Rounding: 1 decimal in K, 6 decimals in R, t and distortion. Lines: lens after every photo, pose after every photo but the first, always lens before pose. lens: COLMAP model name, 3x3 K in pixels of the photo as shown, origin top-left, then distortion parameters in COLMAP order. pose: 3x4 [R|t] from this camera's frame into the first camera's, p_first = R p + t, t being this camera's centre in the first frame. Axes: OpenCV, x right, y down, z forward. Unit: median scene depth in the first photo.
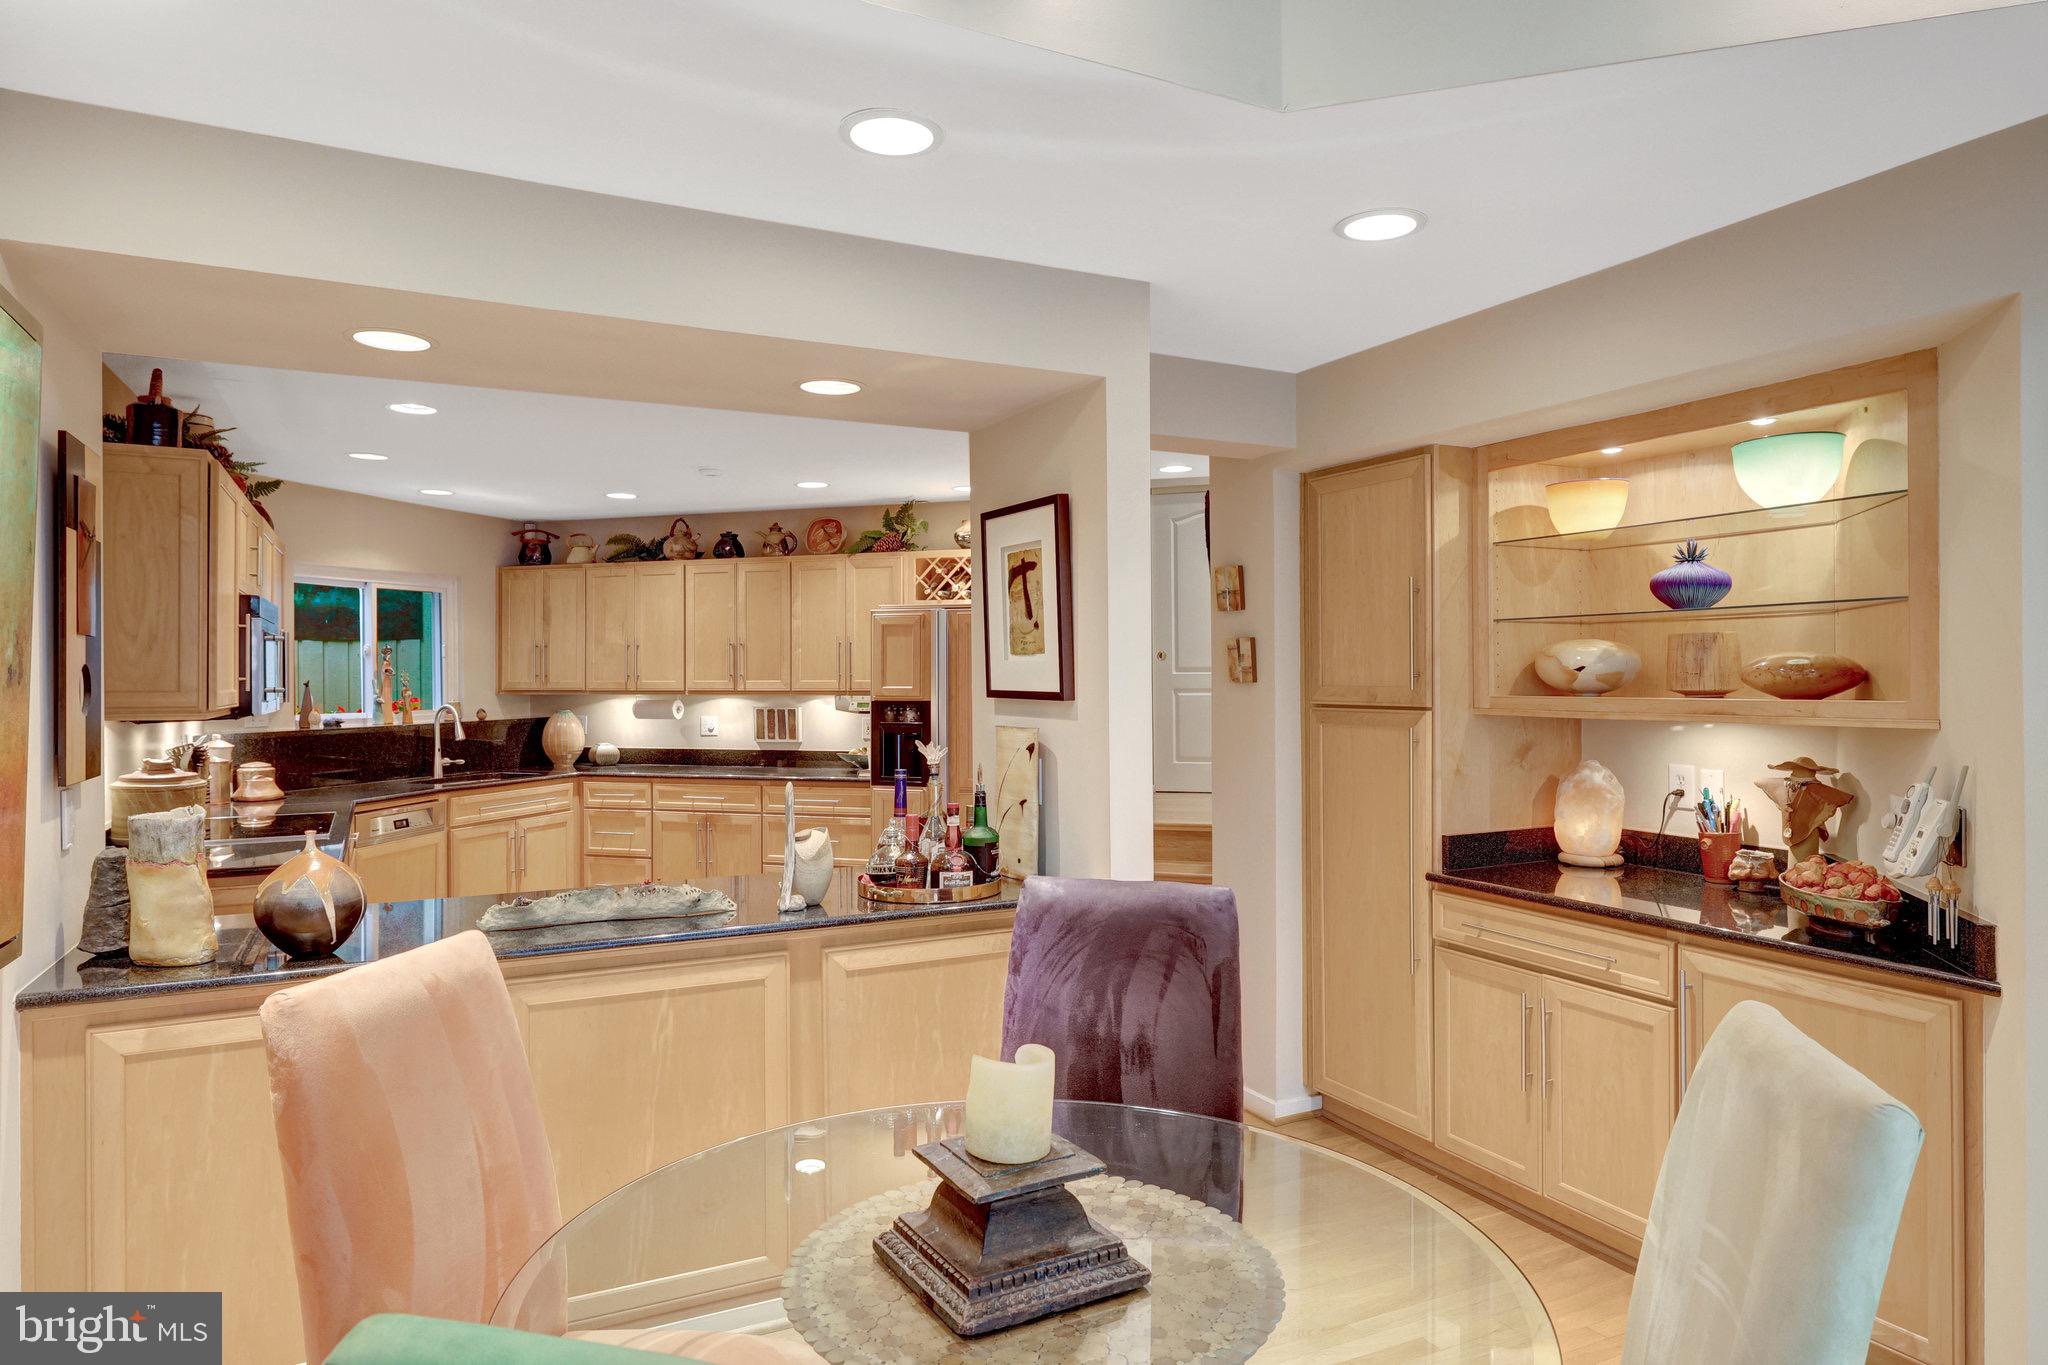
lens RADIAL K [[1236.7, 0, 1007.4], [0, 1236.7, 670.4], [0, 0, 1]] dist [-0.003187, 0.001204]
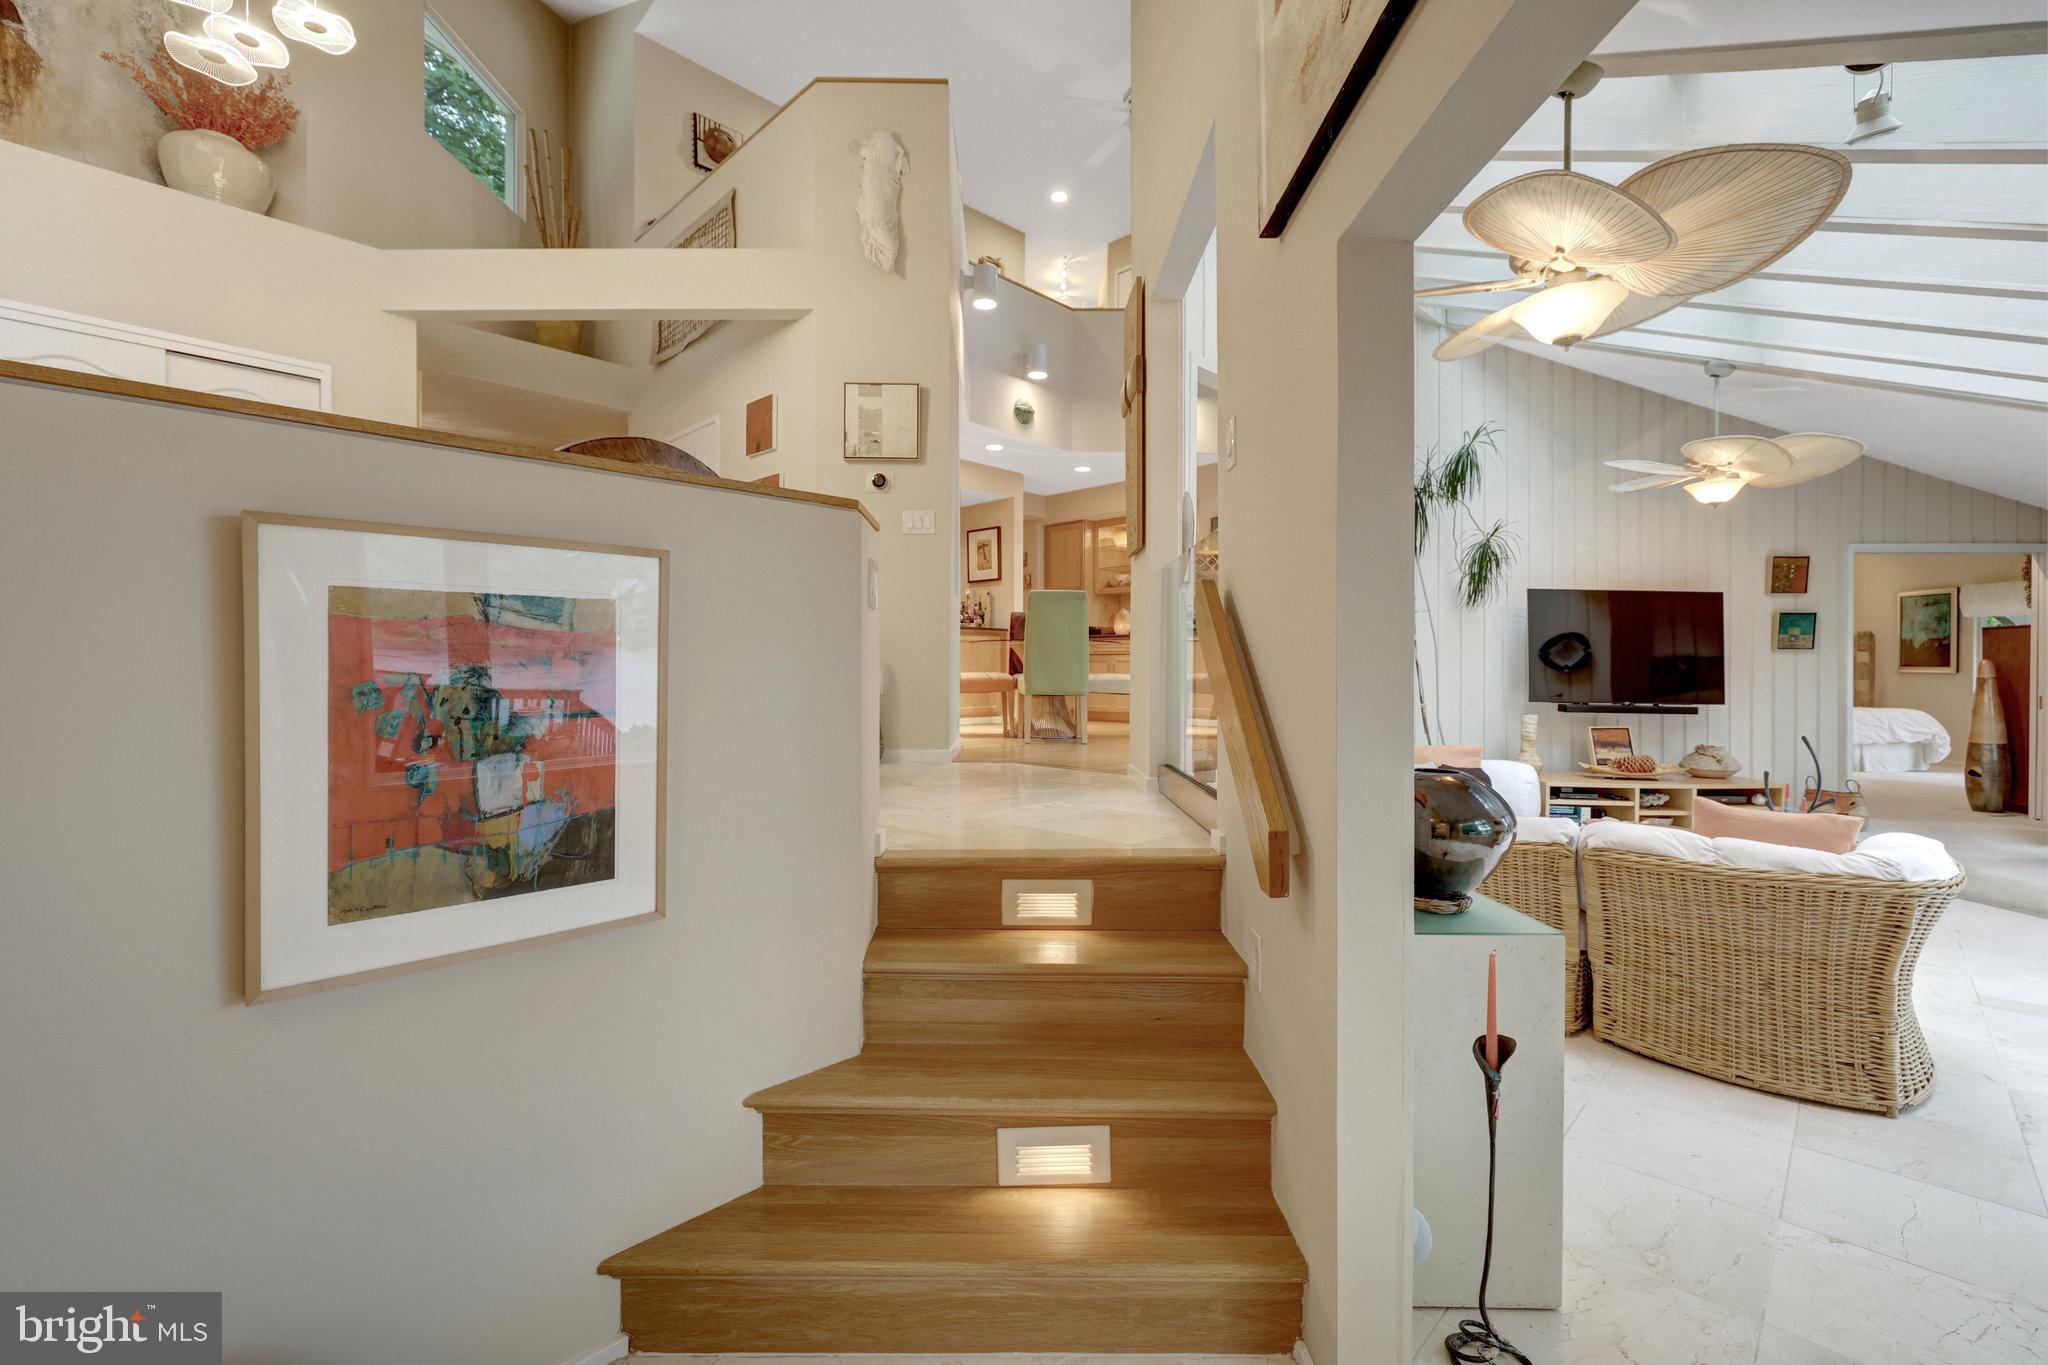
lens RADIAL K [[857.3, 0, 1018.7], [0, 857.3, 671.6], [0, 0, 1]] dist [-0.001025, 0.000029]
pose [[0.944604, 0.004622, 0.328179, -0.354871], [-0.006958, 0.999958, 0.005946, 0.134545], [-0.328138, -0.007900, 0.944597, -0.706493]]
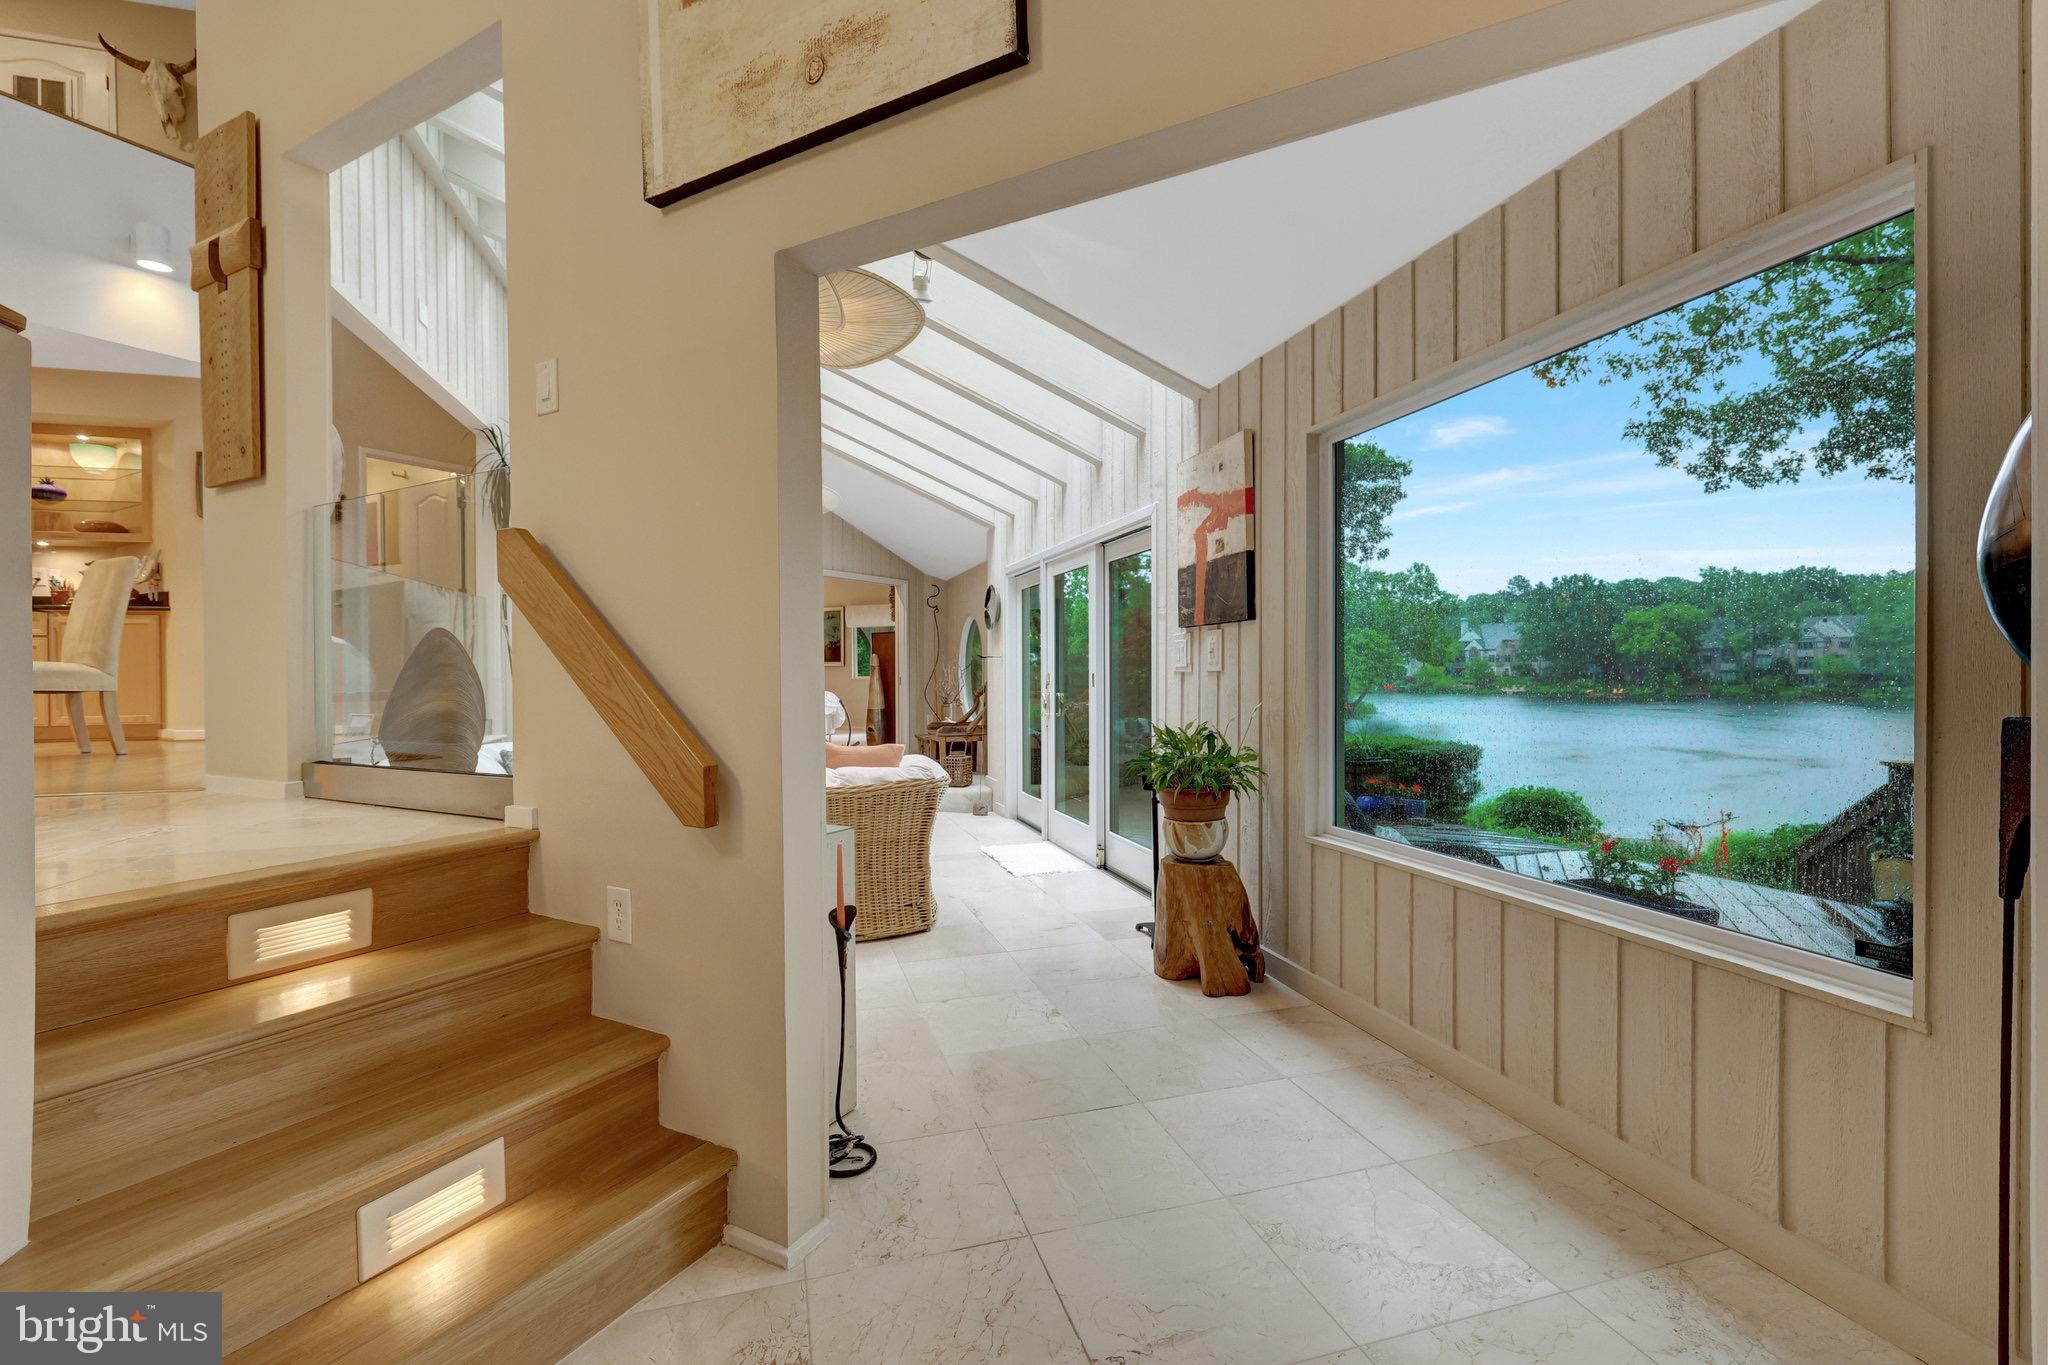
lens RADIAL K [[885.0, 0, 1020.5], [0, 885.0, 671.2], [0, 0, 1]] dist [-0.001029, 0.000926]
pose [[0.164546, 0.000449, 0.986369, -0.458395], [0.003327, 0.999994, -0.001010, 0.152028], [-0.986364, 0.003448, 0.164543, -0.641192]]
